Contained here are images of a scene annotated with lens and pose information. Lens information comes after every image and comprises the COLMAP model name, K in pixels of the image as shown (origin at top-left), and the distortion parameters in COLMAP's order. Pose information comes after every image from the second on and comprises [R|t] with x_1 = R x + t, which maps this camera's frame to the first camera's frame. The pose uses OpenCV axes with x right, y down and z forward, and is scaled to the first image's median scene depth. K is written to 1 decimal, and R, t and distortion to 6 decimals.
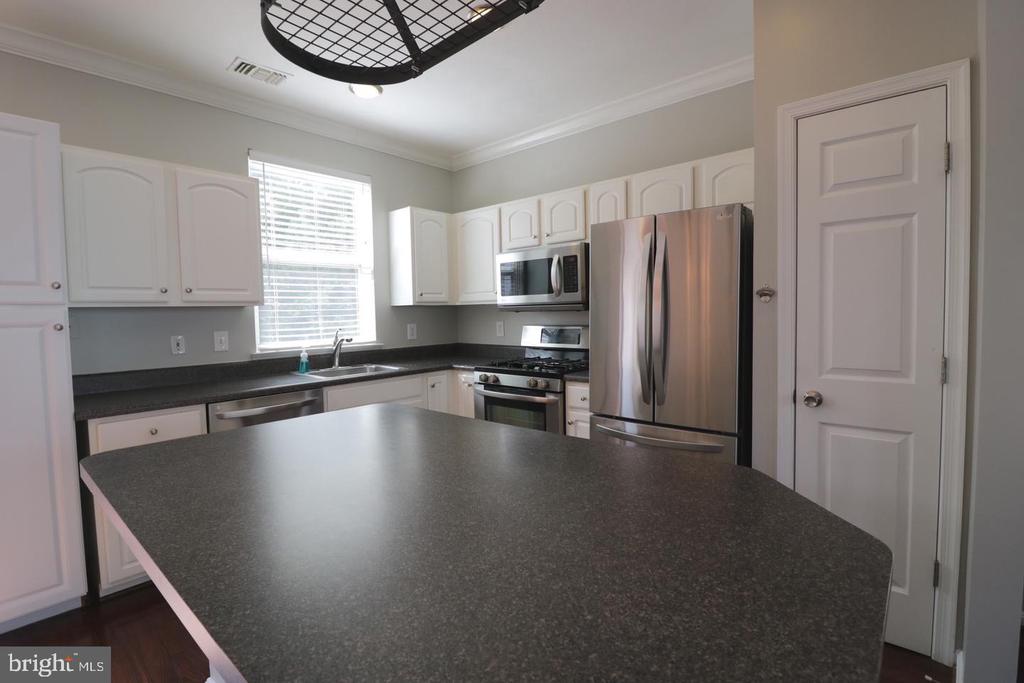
lens RADIAL K [[482.5, 0, 512.5], [0, 482.5, 334.9], [0, 0, 1]] dist [-0.000863, -0.000583]
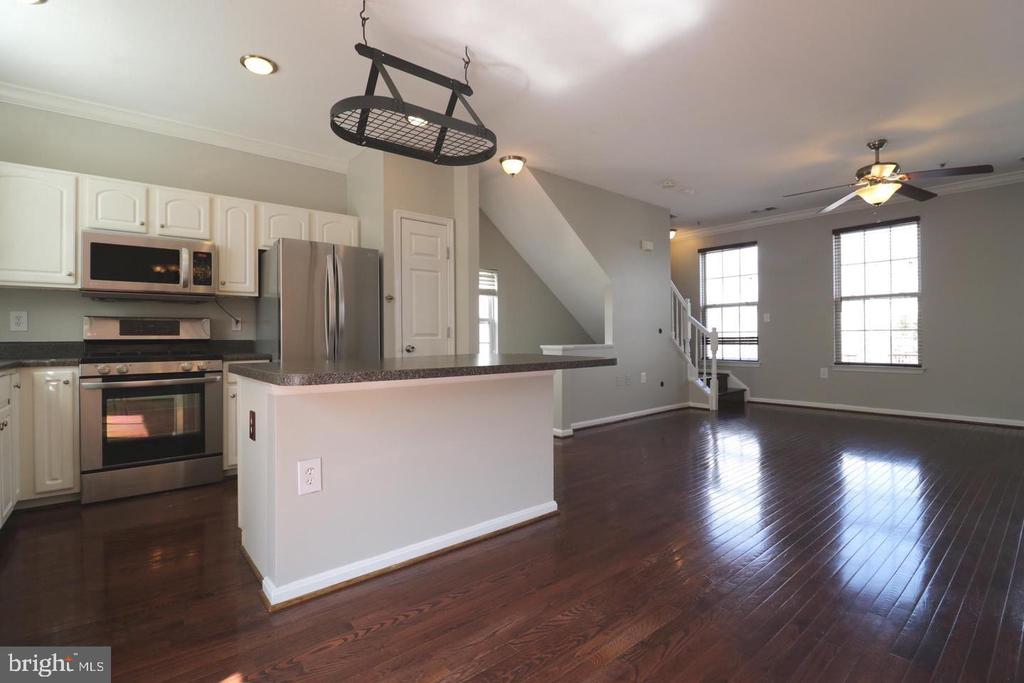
lens RADIAL K [[473.4, 0, 511.4], [0, 473.4, 335.7], [0, 0, 1]] dist [-0.016071, -0.000921]
pose [[0.147164, 0.020772, 0.988894, -0.795930], [0.051869, 0.998242, -0.028688, 0.090623], [-0.987751, 0.055515, 0.145828, 0.138253]]
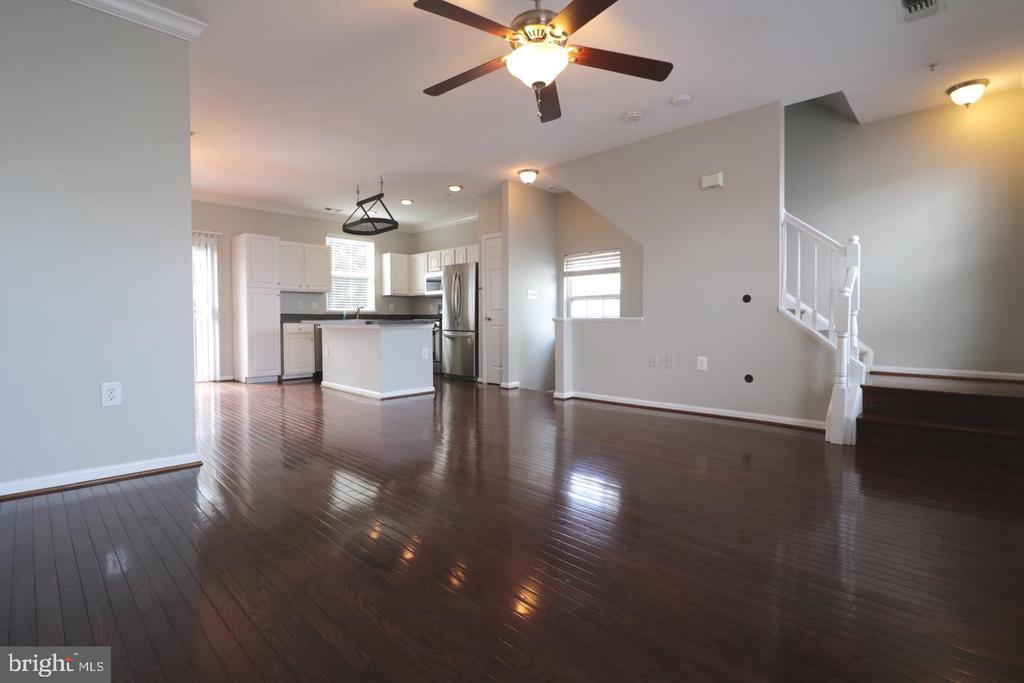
lens RADIAL K [[473.4, 0, 511.4], [0, 473.4, 335.7], [0, 0, 1]] dist [-0.016071, -0.000921]
pose [[0.998676, 0.019495, -0.047598, 0.544938], [-0.020143, 0.999710, -0.013193, 0.171188], [0.047327, 0.014134, 0.998779, -1.391545]]
